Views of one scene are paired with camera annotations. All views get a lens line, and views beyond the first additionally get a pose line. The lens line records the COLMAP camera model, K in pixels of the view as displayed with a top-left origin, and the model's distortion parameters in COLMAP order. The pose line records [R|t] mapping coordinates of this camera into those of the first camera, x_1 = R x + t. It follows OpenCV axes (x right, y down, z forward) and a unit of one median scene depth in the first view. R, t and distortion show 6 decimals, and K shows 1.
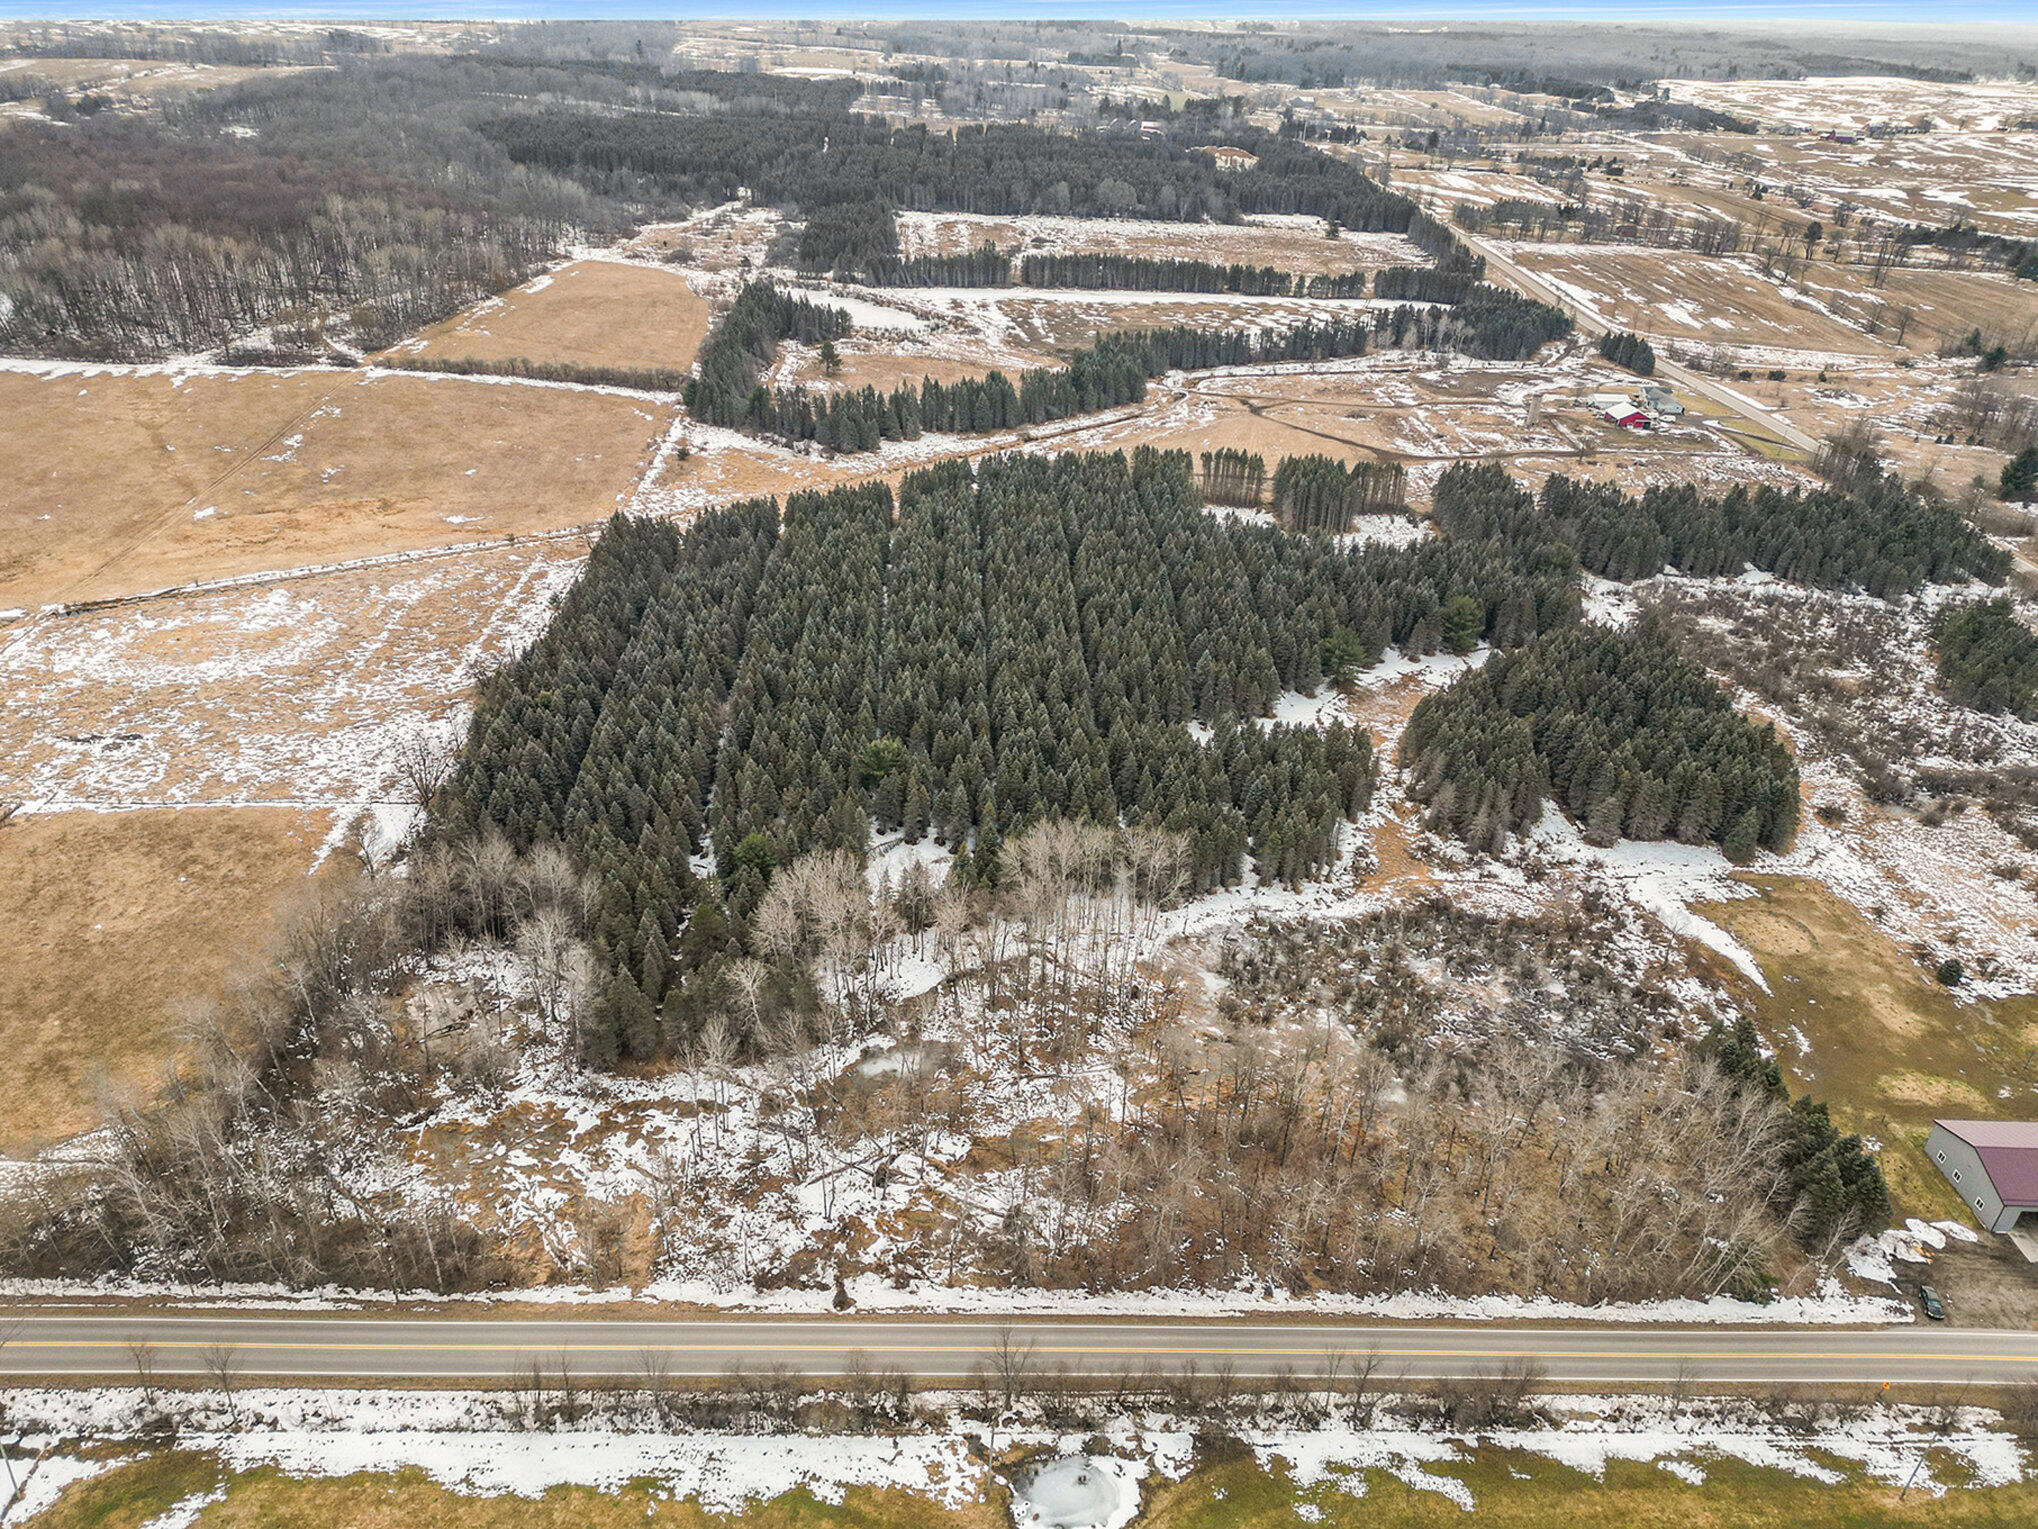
lens RADIAL K [[1439.3, 0, 1019.0], [0, 1439.3, 764.5], [0, 0, 1]] dist [0.067474, -0.058029]
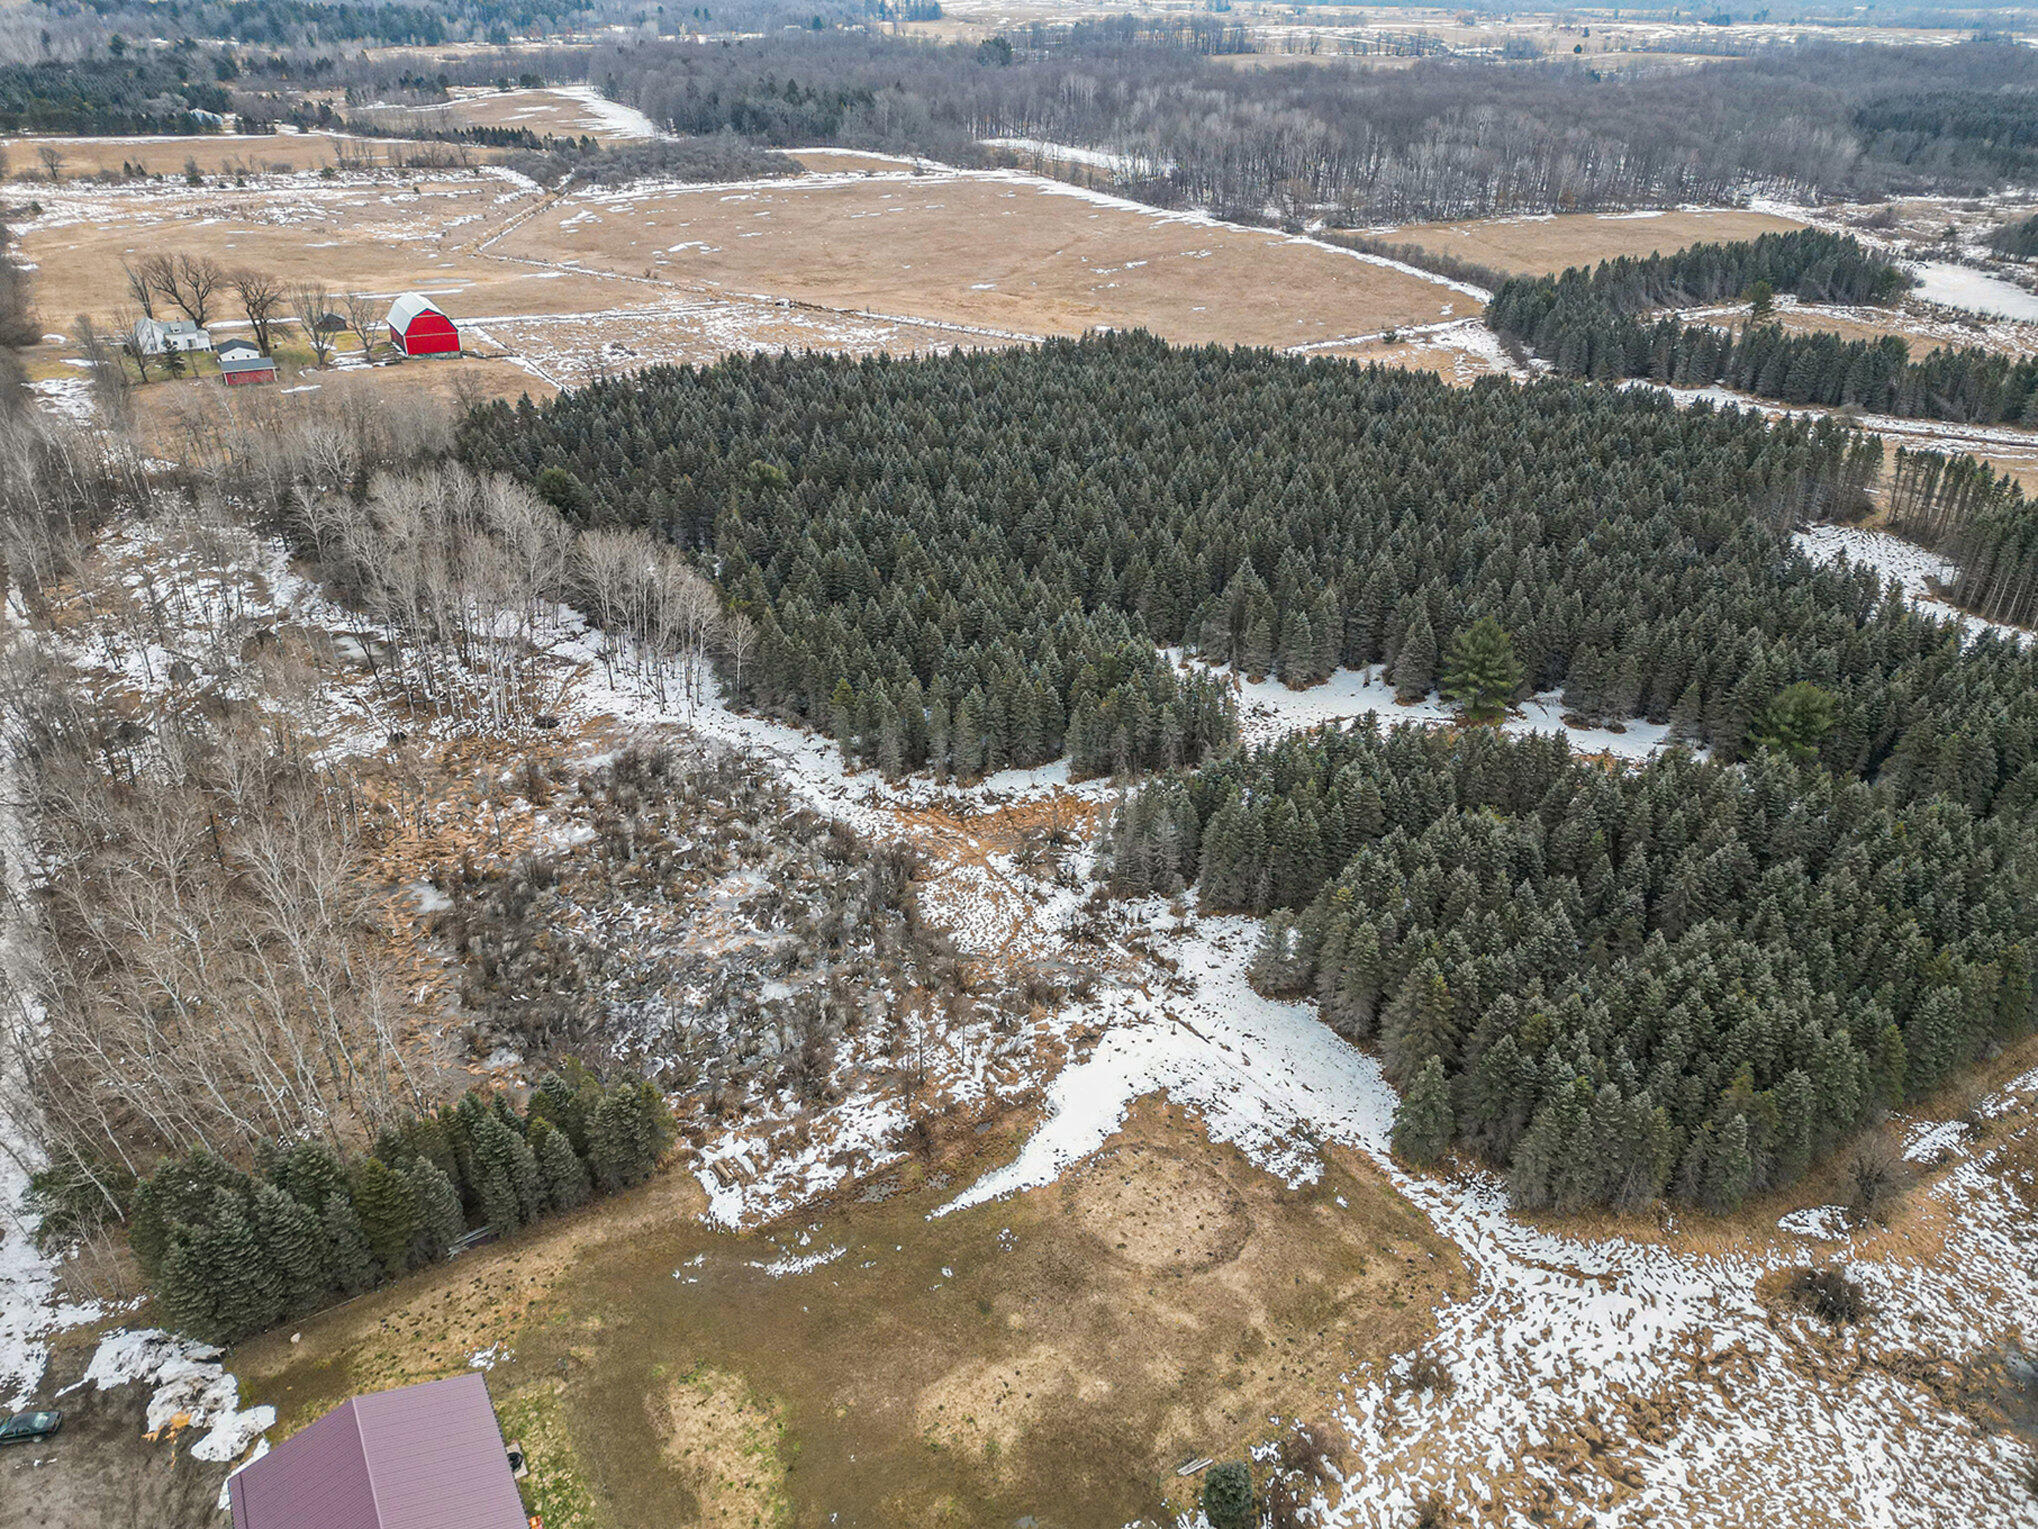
lens RADIAL K [[1397.7, 0, 1019.0], [0, 1397.7, 764.5], [0, 0, 1]] dist [0.061191, -0.048934]
pose [[0.496611, 0.404093, -0.768171, 1.141423], [-0.418337, 0.886873, 0.196087, -0.137126], [0.760508, 0.223976, 0.609478, 0.895789]]
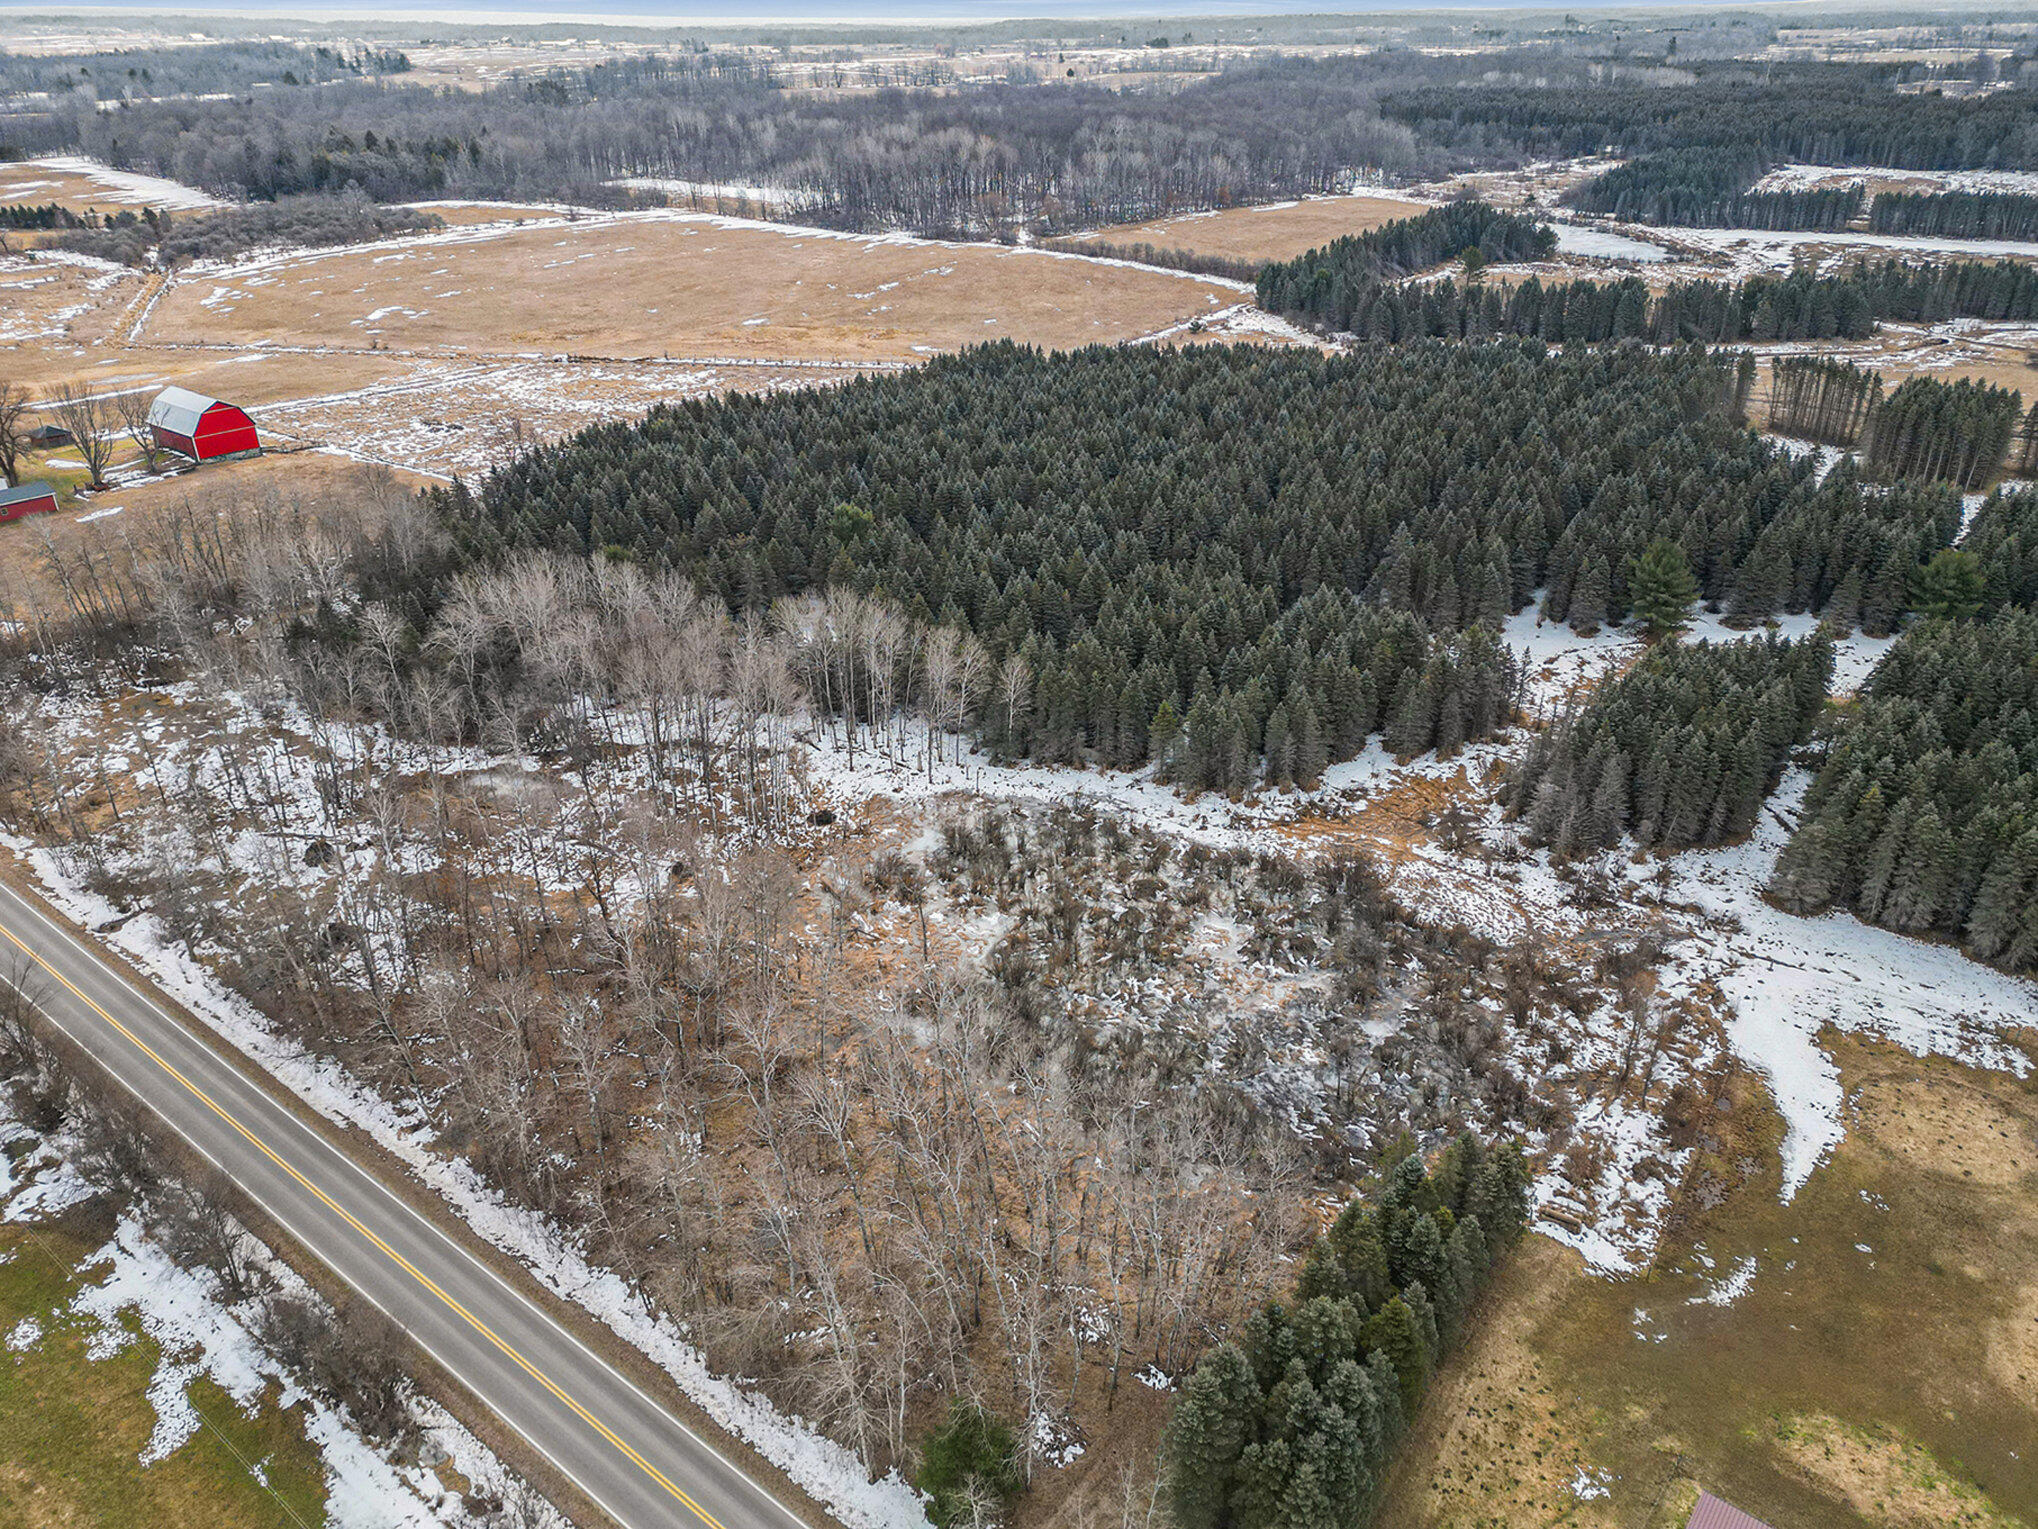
lens RADIAL K [[1427.8, 0, 1015.7], [0, 1427.8, 756.5], [0, 0, 1]] dist [0.059038, -0.048344]
pose [[0.768255, 0.250602, -0.589052, 0.752075], [-0.269663, 0.961252, 0.057247, 0.073615], [0.580574, 0.114866, 0.806065, 0.581617]]
